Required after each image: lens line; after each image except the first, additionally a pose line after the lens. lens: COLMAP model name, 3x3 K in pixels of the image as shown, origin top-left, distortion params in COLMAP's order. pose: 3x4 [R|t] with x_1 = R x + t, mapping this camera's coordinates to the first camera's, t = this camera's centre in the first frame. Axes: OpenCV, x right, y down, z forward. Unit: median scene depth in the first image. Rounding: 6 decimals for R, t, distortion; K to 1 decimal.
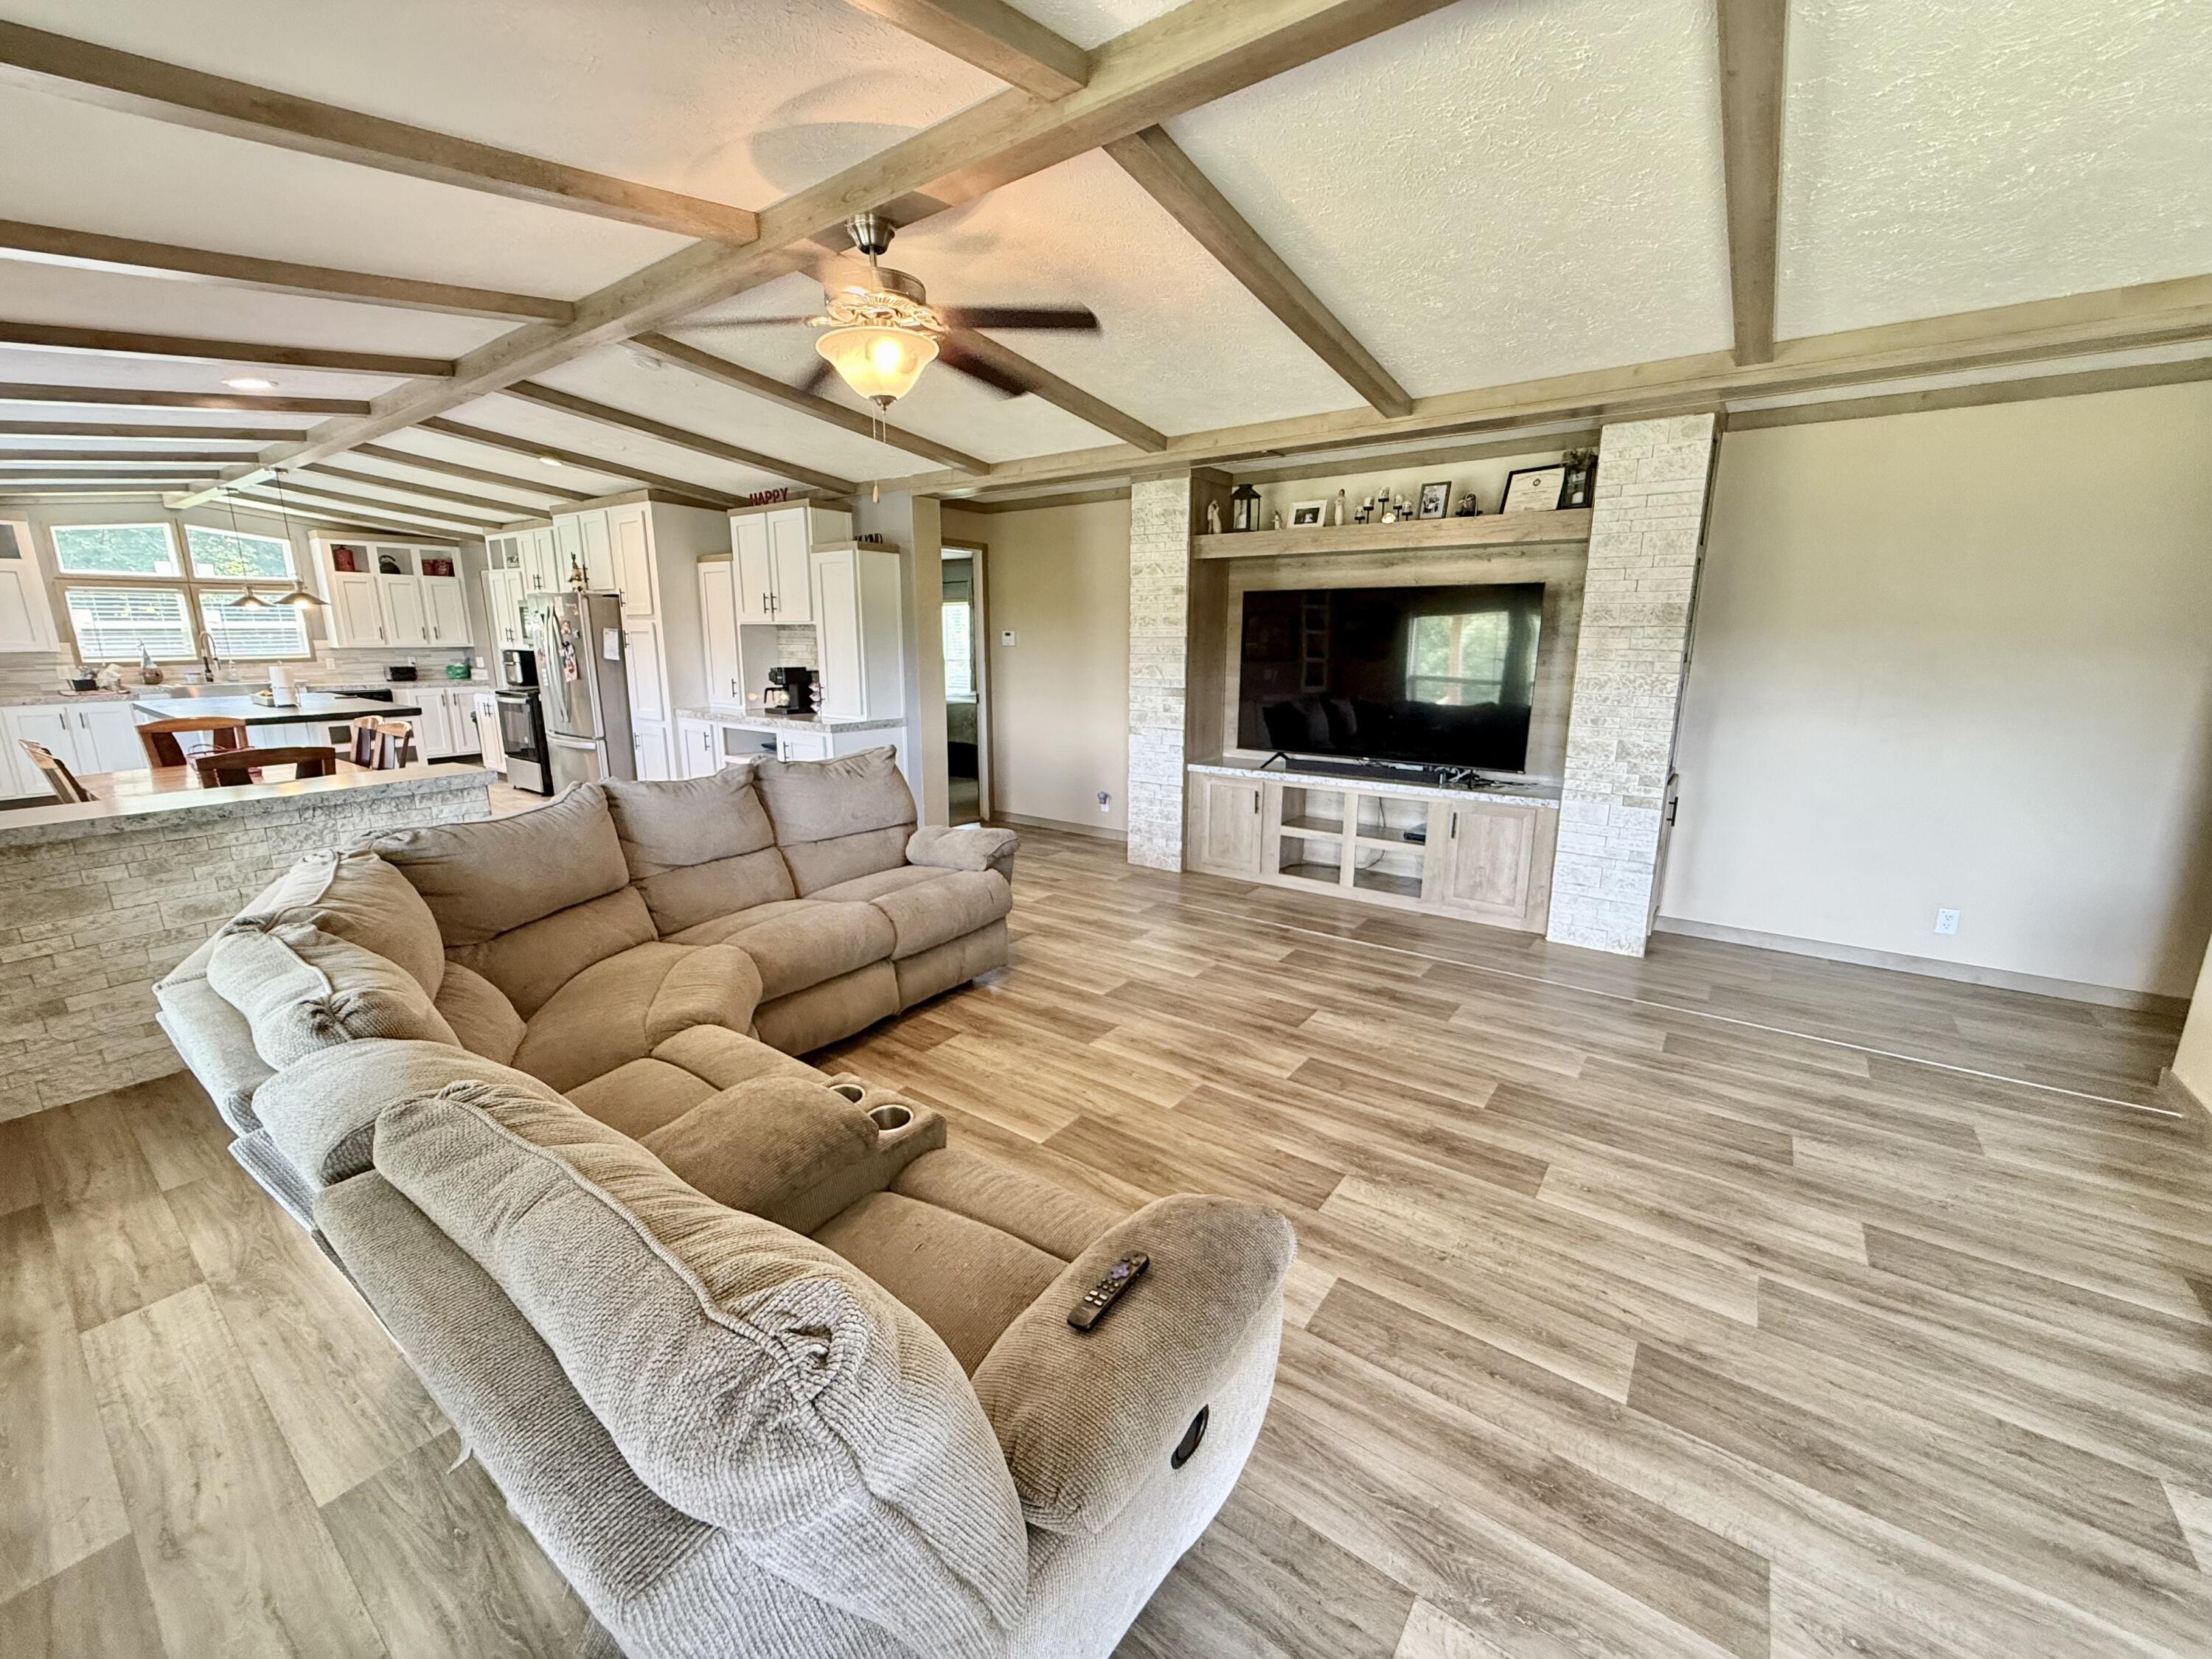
lens RADIAL K [[883.0, 0, 1098.6], [0, 883.0, 829.3], [0, 0, 1]] dist [-0.000252, 0.000448]
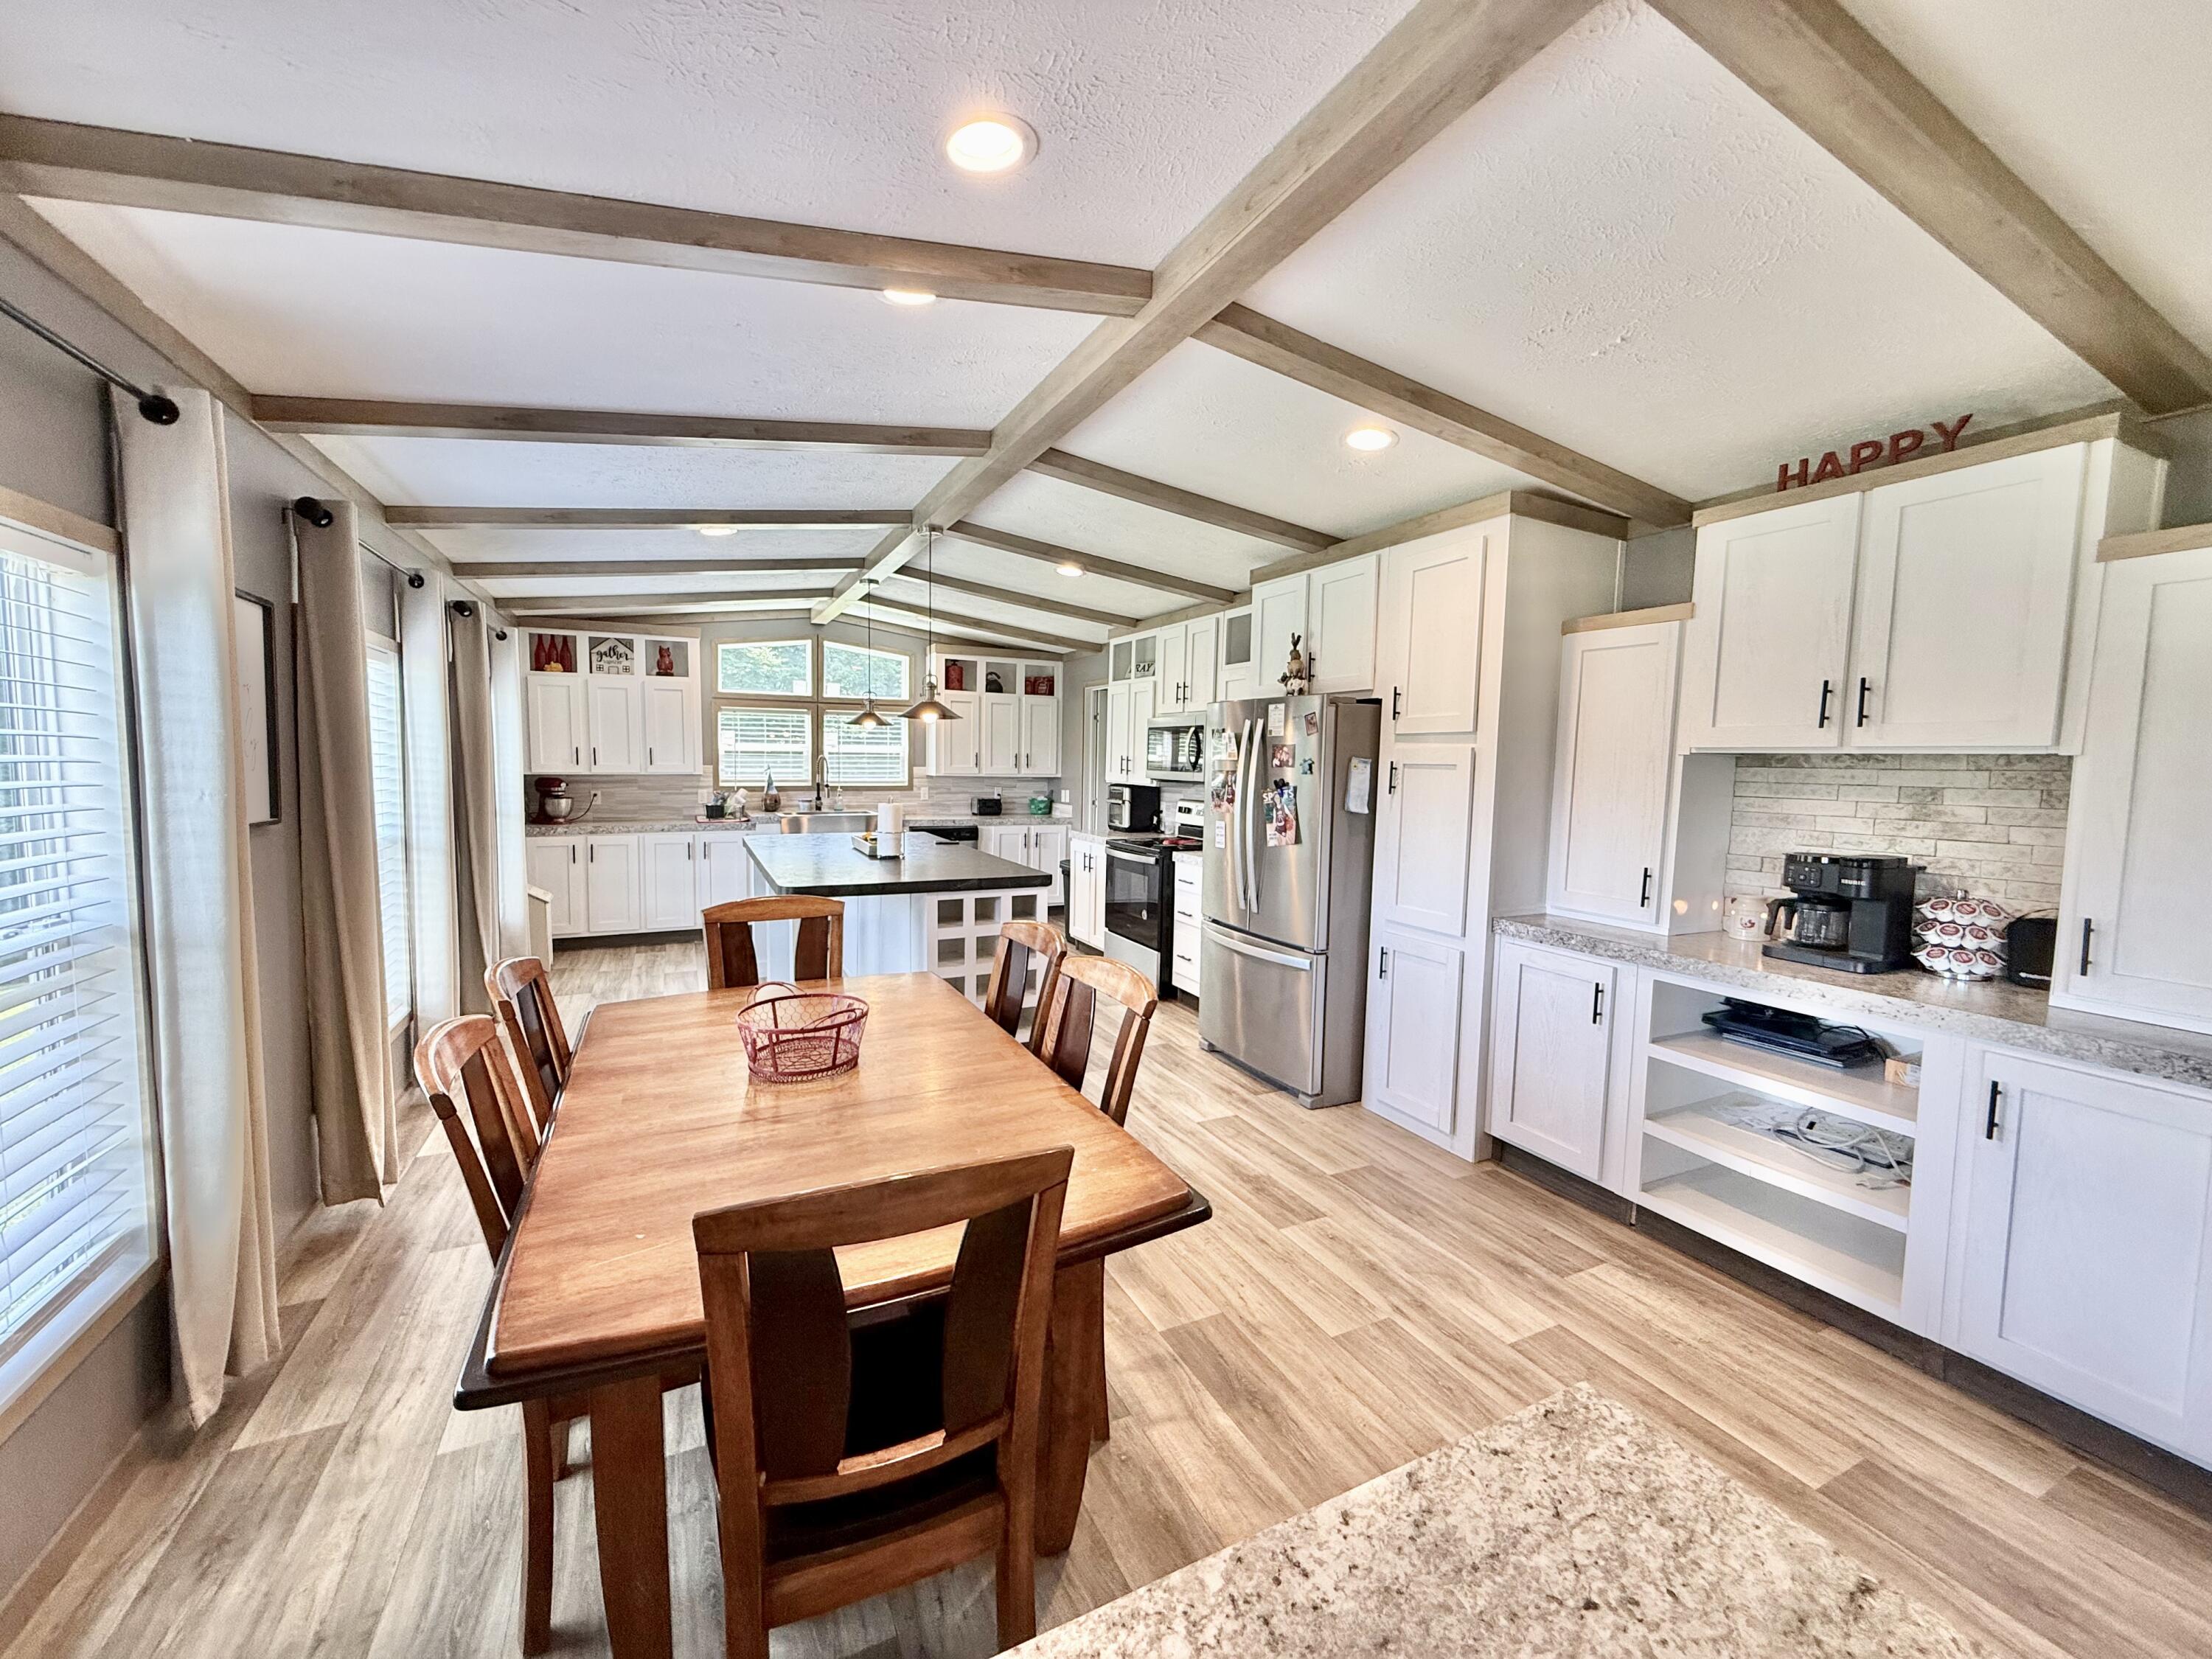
lens RADIAL K [[883.0, 0, 1098.6], [0, 883.0, 829.3], [0, 0, 1]] dist [-0.000252, 0.000448]
pose [[0.886081, 0.050939, -0.460723, -0.667278], [-0.118206, 0.985913, -0.118334, -0.147989], [0.448205, 0.159313, 0.879620, 0.671855]]
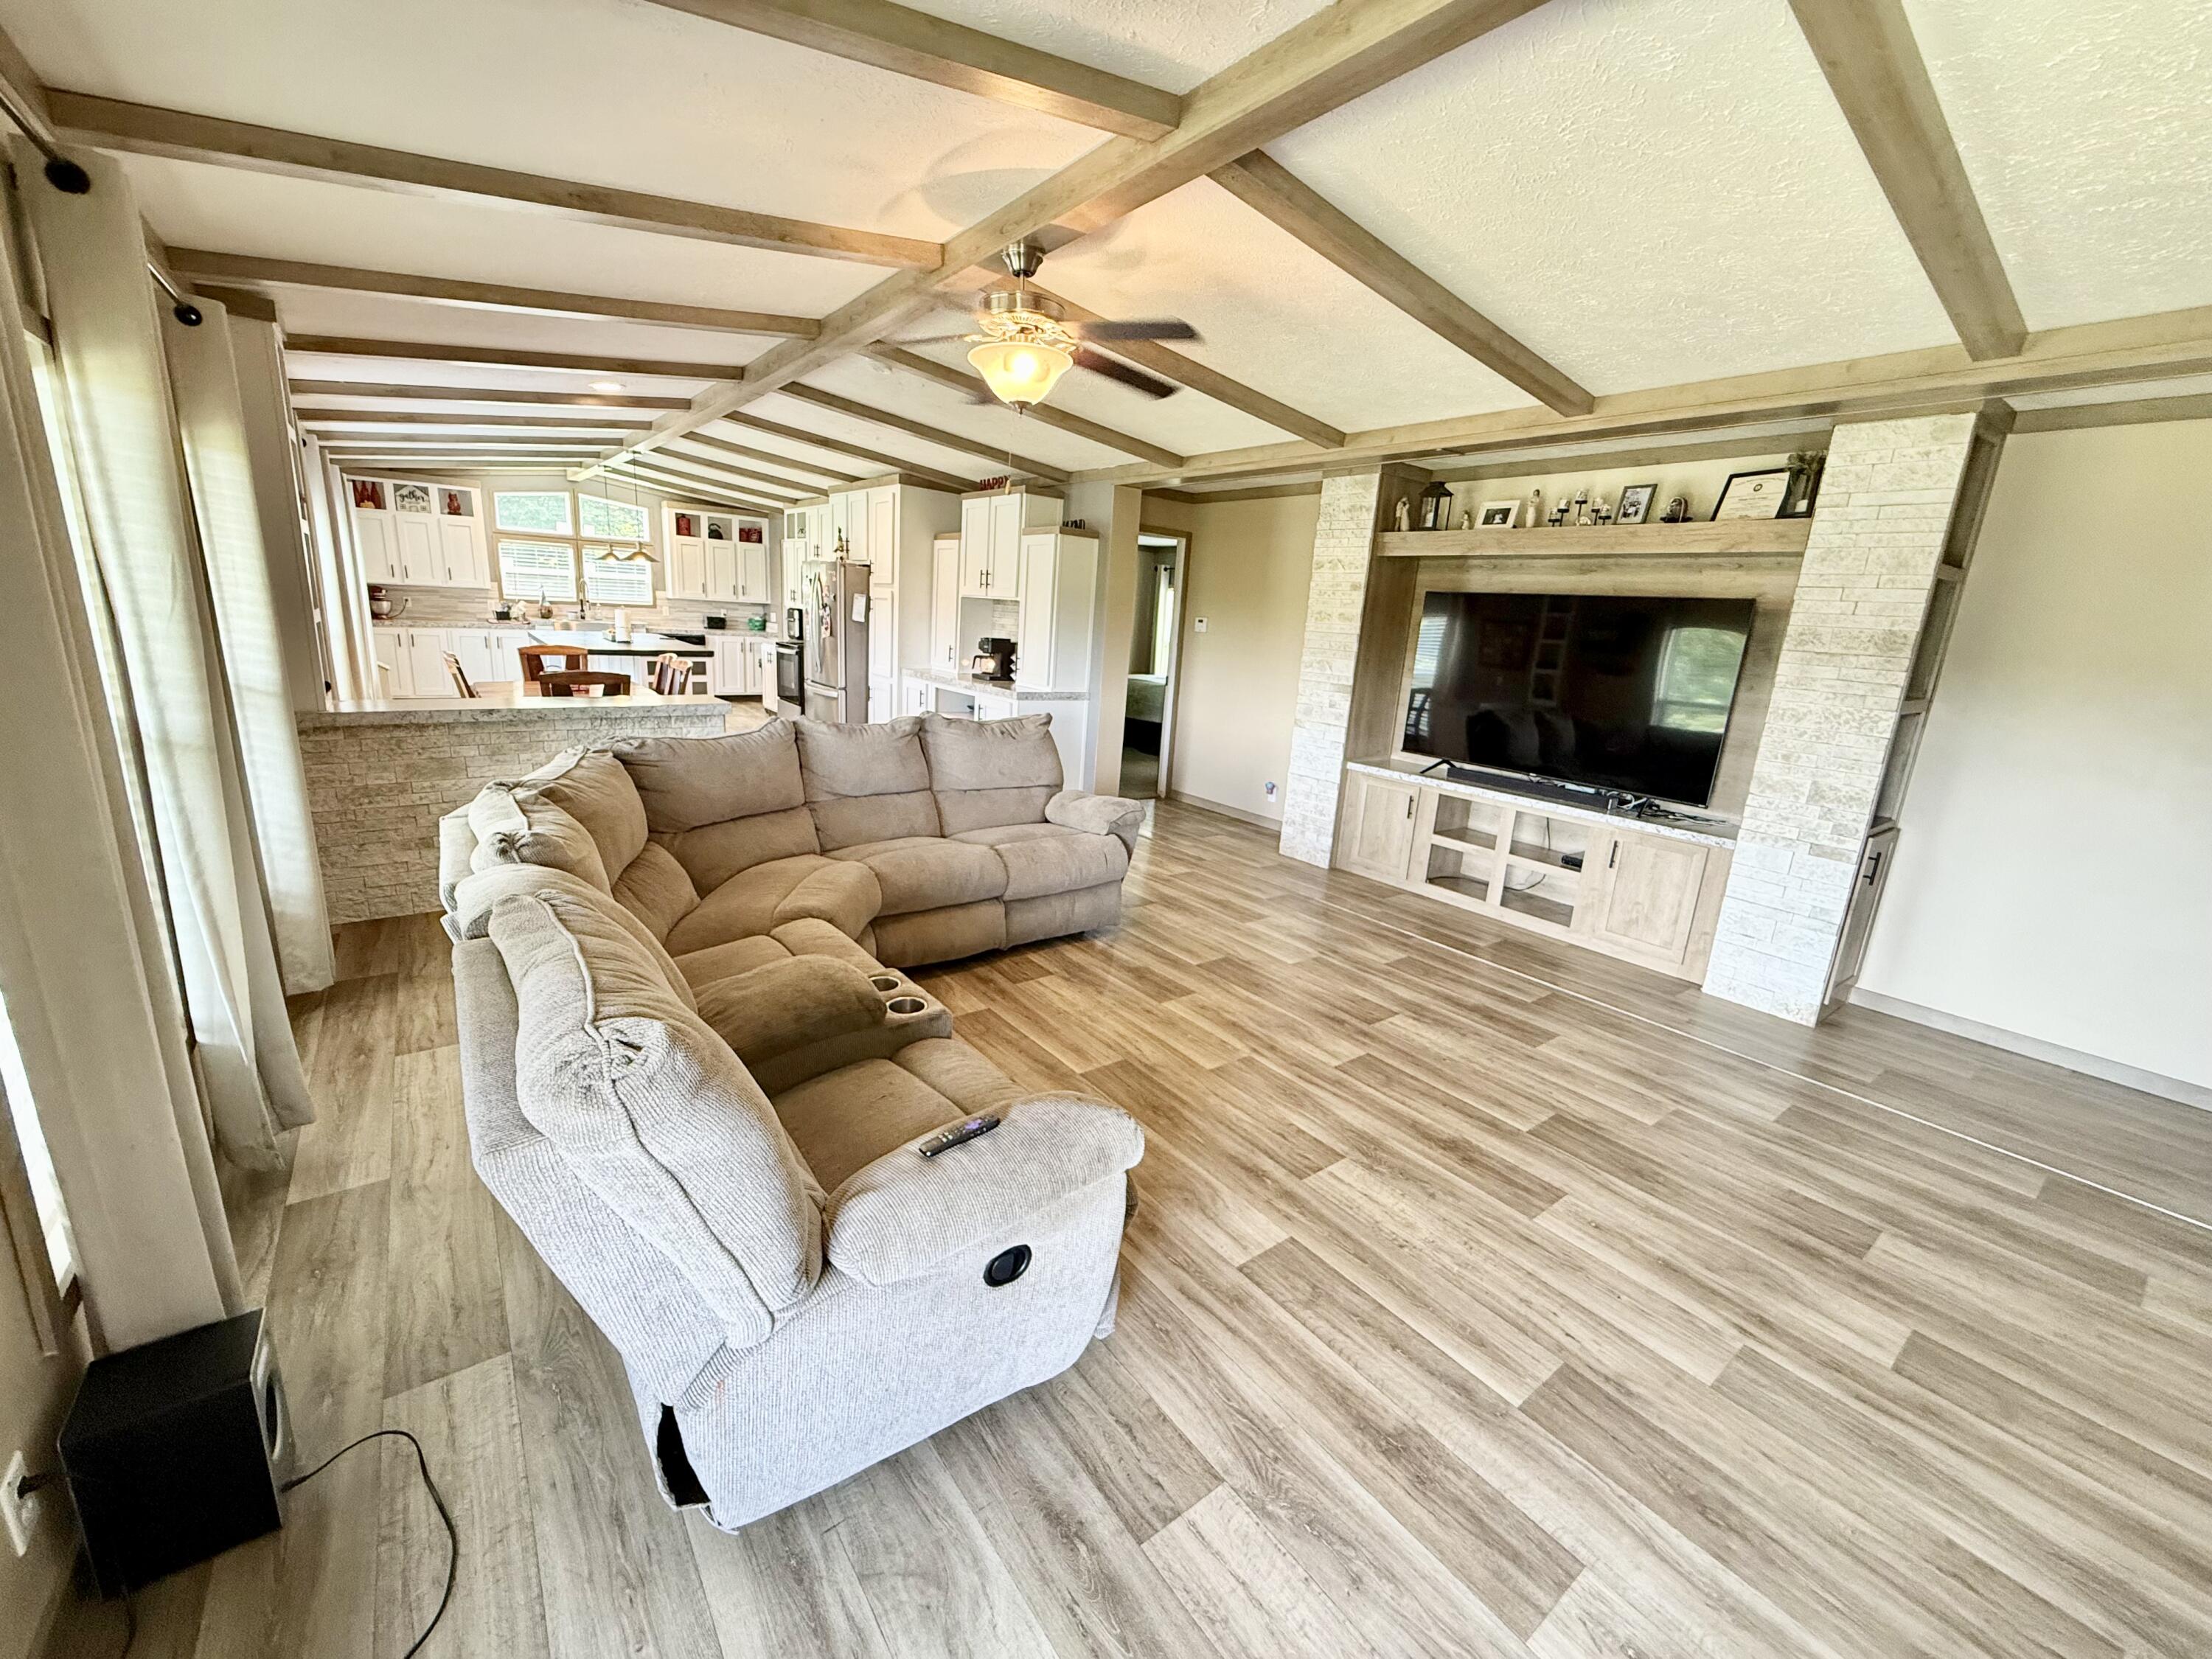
lens RADIAL K [[883.0, 0, 1098.6], [0, 883.0, 829.3], [0, 0, 1]] dist [-0.000252, 0.000448]
pose [[0.957449, 0.124584, -0.260327, 0.125026], [-0.121038, 0.992204, 0.029675, 0.007519], [0.261994, 0.003097, 0.965064, -0.043318]]
